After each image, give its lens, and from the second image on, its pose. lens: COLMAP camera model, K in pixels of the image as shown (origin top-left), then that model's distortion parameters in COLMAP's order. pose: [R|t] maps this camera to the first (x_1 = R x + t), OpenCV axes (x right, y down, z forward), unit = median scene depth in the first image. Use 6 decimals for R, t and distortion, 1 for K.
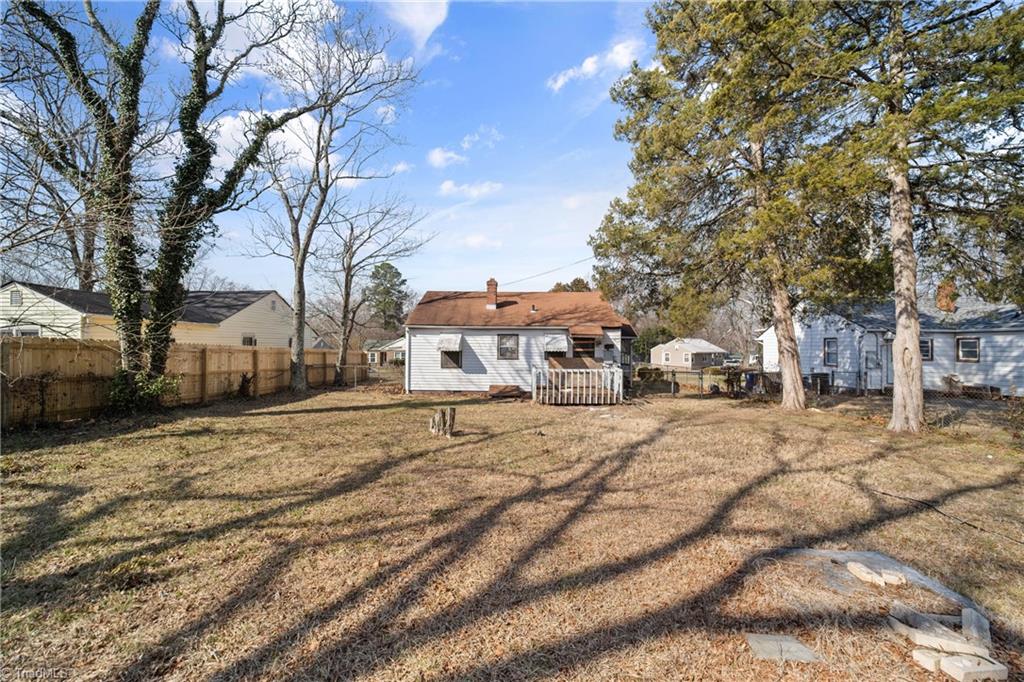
lens RADIAL K [[396.1, 0, 512.2], [0, 396.1, 348.2], [0, 0, 1]] dist [-0.010706, 0.001236]
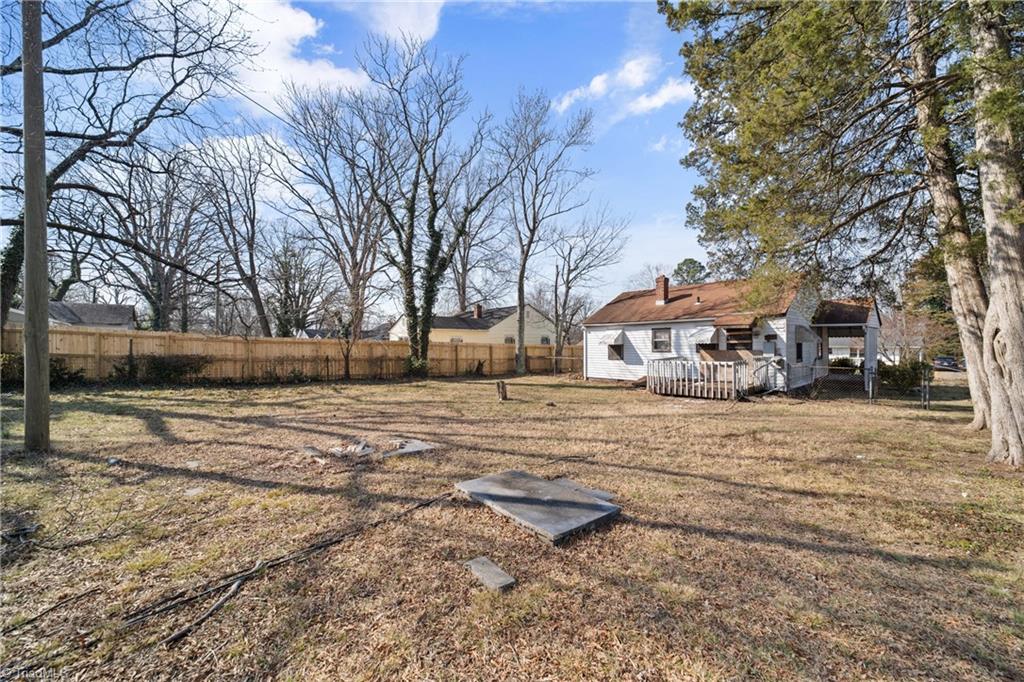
lens RADIAL K [[396.1, 0, 508.3], [0, 396.1, 341.9], [0, 0, 1]] dist [-0.010706, 0.001236]
pose [[0.670026, -0.017770, -0.742125, 0.500628], [0.015049, 0.999833, -0.010354, 0.006434], [0.742185, -0.004231, 0.670182, -0.007379]]
